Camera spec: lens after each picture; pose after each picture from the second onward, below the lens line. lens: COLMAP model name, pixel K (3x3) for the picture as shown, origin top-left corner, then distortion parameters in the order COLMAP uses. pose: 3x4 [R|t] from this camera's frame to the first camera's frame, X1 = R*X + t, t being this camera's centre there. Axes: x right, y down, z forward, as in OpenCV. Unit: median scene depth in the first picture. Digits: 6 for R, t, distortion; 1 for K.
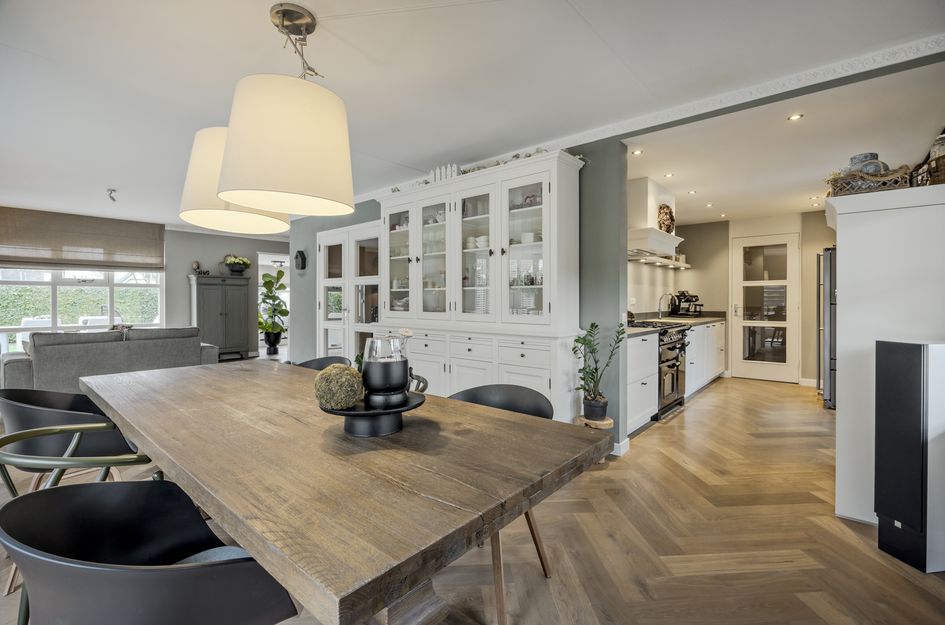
lens RADIAL K [[420.9, 0, 465.9], [0, 420.9, 299.4], [0, 0, 1]] dist [-0.008687, 0.001815]
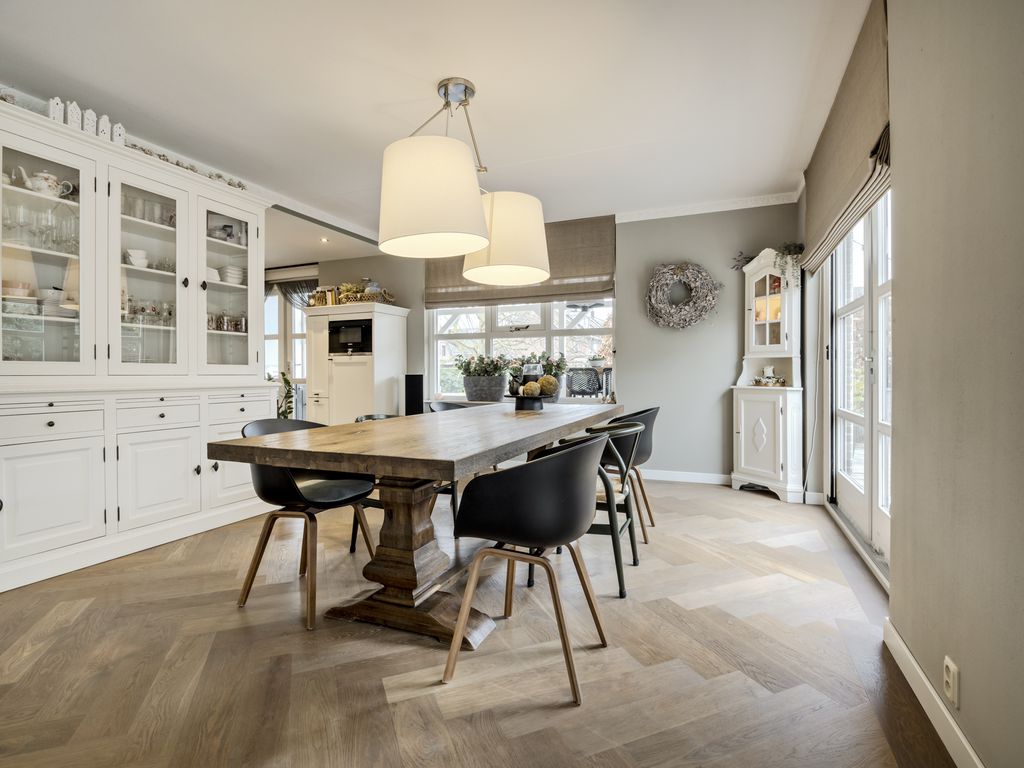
lens RADIAL K [[507.7, 0, 517.9], [0, 507.7, 375.3], [0, 0, 1]] dist [-0.012017, 0.000386]
pose [[-0.329532, -0.004029, 0.944136, -0.559224], [0.000702, 0.999990, 0.004512, 0.028957], [-0.944144, 0.002150, -0.329525, 0.416591]]
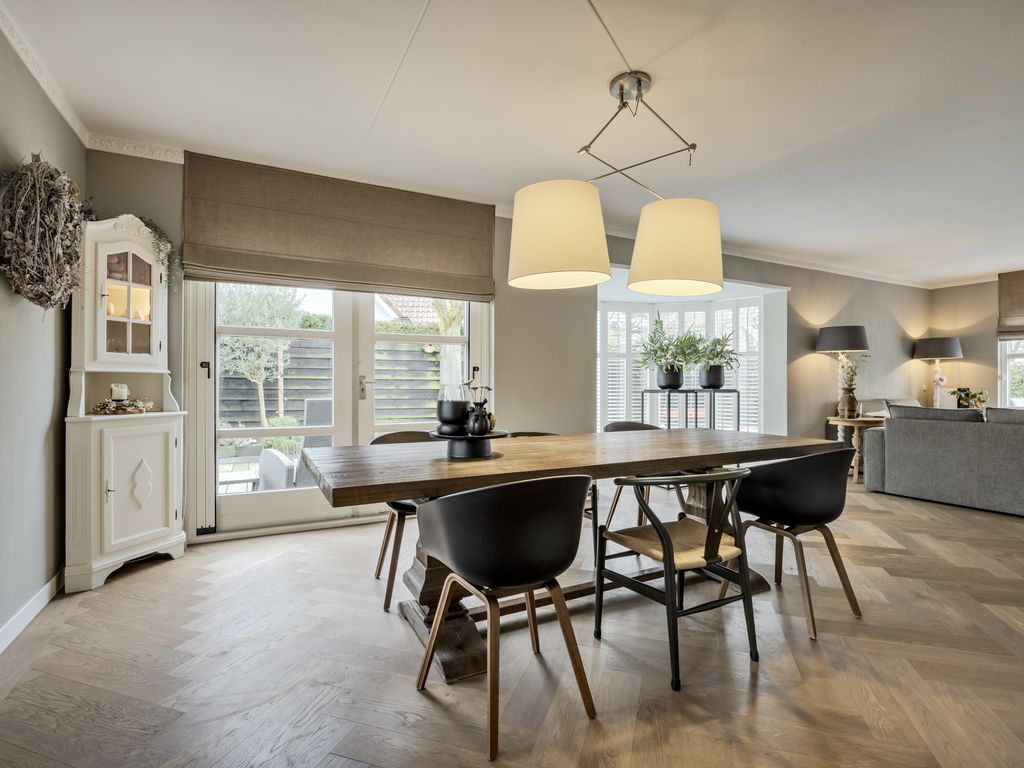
lens RADIAL K [[507.7, 0, 518.2], [0, 507.7, 382.6], [0, 0, 1]] dist [-0.012017, 0.000386]
pose [[-0.357234, -0.001698, -0.934013, 0.275914], [-0.000686, 0.999999, -0.001556, 0.018935], [0.934015, 0.000085, -0.357235, 0.381527]]
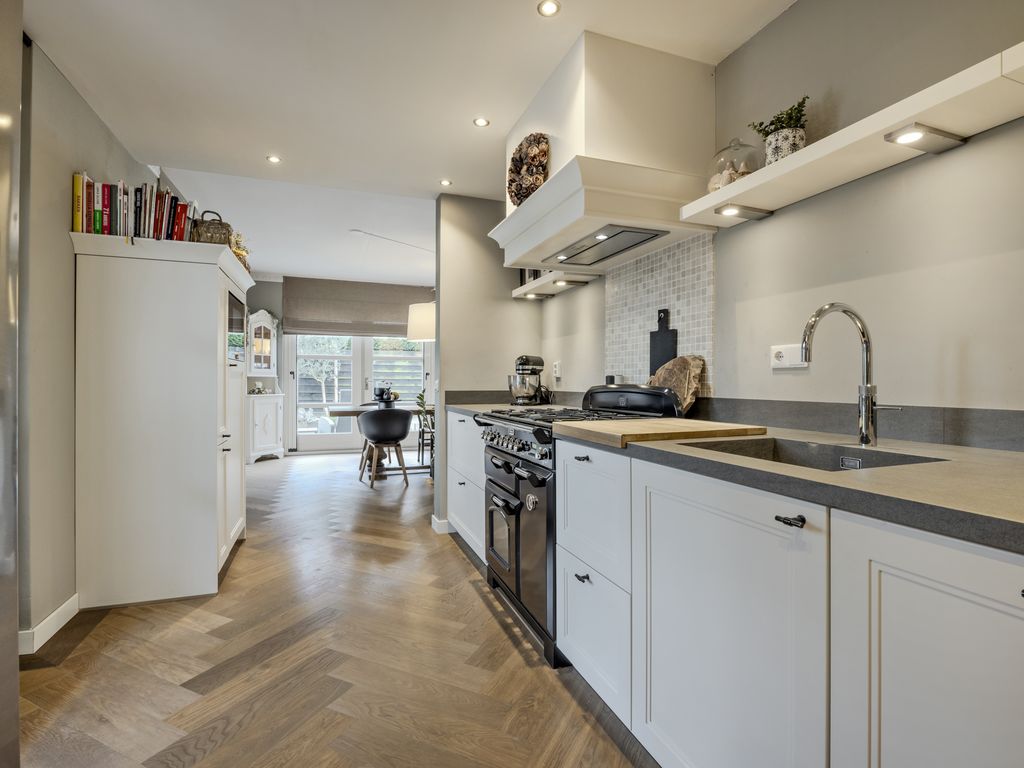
lens RADIAL K [[507.7, 0, 515.5], [0, 507.7, 383.5], [0, 0, 1]] dist [-0.012017, 0.000386]
pose [[-0.471096, 0.000377, -0.882082, 0.681014], [-0.001837, 0.999997, 0.001408, 0.021032], [0.882080, 0.002283, -0.471094, 0.884085]]
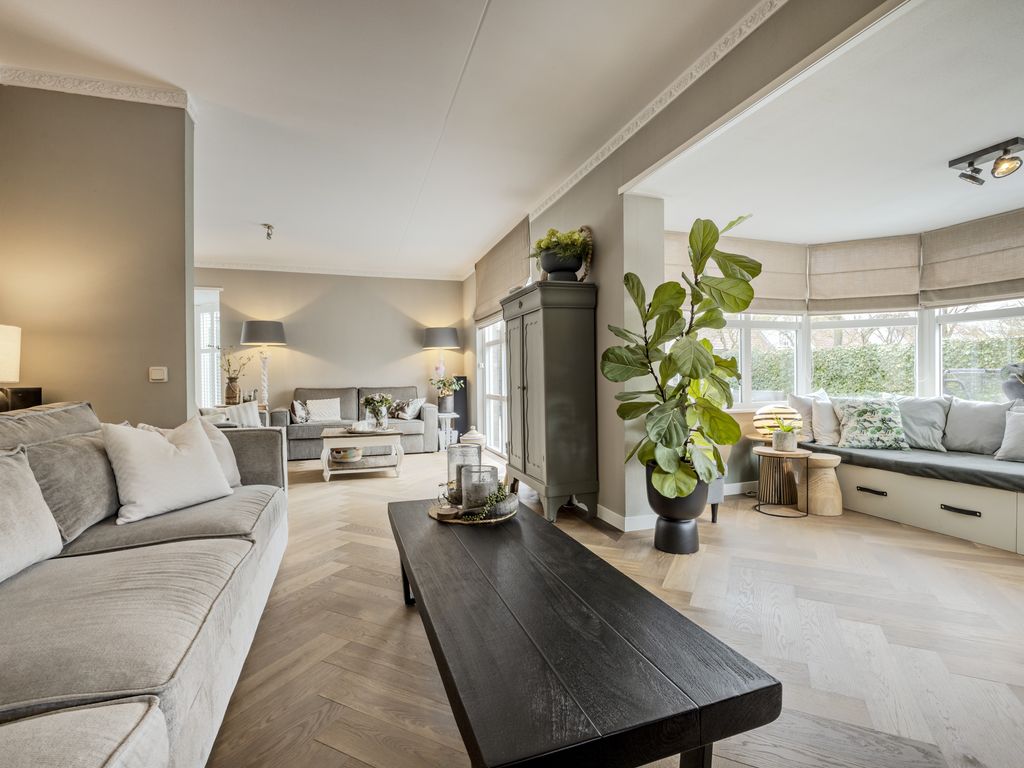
lens RADIAL K [[478.5, 0, 511.2], [0, 478.5, 386.9], [0, 0, 1]] dist [-0.013551, -0.001066]
pose [[-0.498192, 0.021118, -0.866810, -0.231715], [0.008432, 0.999774, 0.019512, 0.032416], [0.867026, 0.002411, -0.498257, 1.564397]]
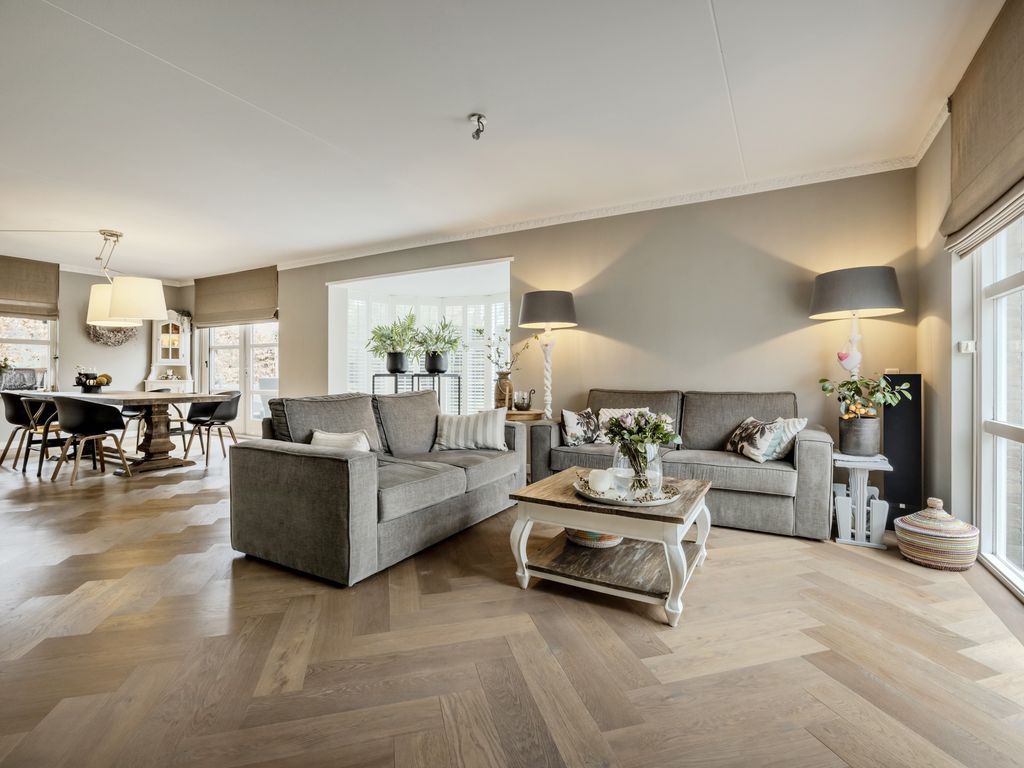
lens RADIAL K [[478.5, 0, 516.3], [0, 478.5, 377.8], [0, 0, 1]] dist [-0.013551, -0.001066]
pose [[-0.975386, -0.003079, -0.220482, -0.641990], [-0.004174, 0.999981, 0.004502, 0.032084], [0.220464, 0.005311, -0.975381, 1.295153]]
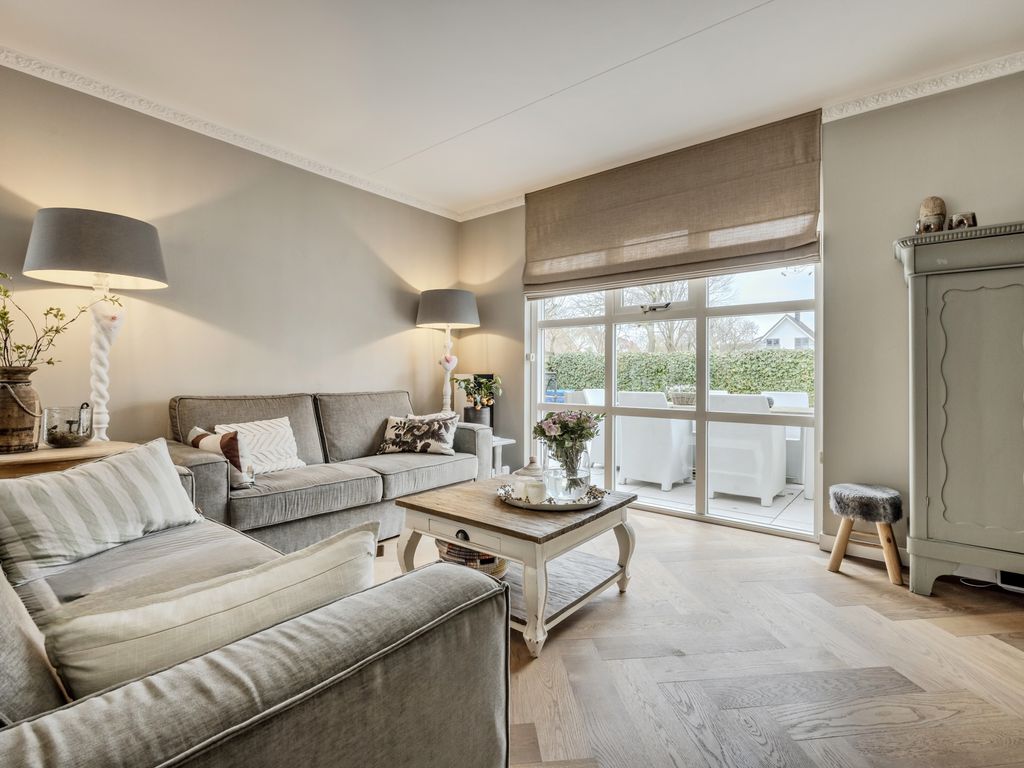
lens RADIAL K [[478.5, 0, 517.4], [0, 478.5, 376.9], [0, 0, 1]] dist [-0.013551, -0.001066]
pose [[0.052340, 0.003137, -0.998624, -0.456260], [-0.006185, 0.999977, 0.002817, 0.030428], [0.998610, 0.006029, 0.052358, 0.922173]]
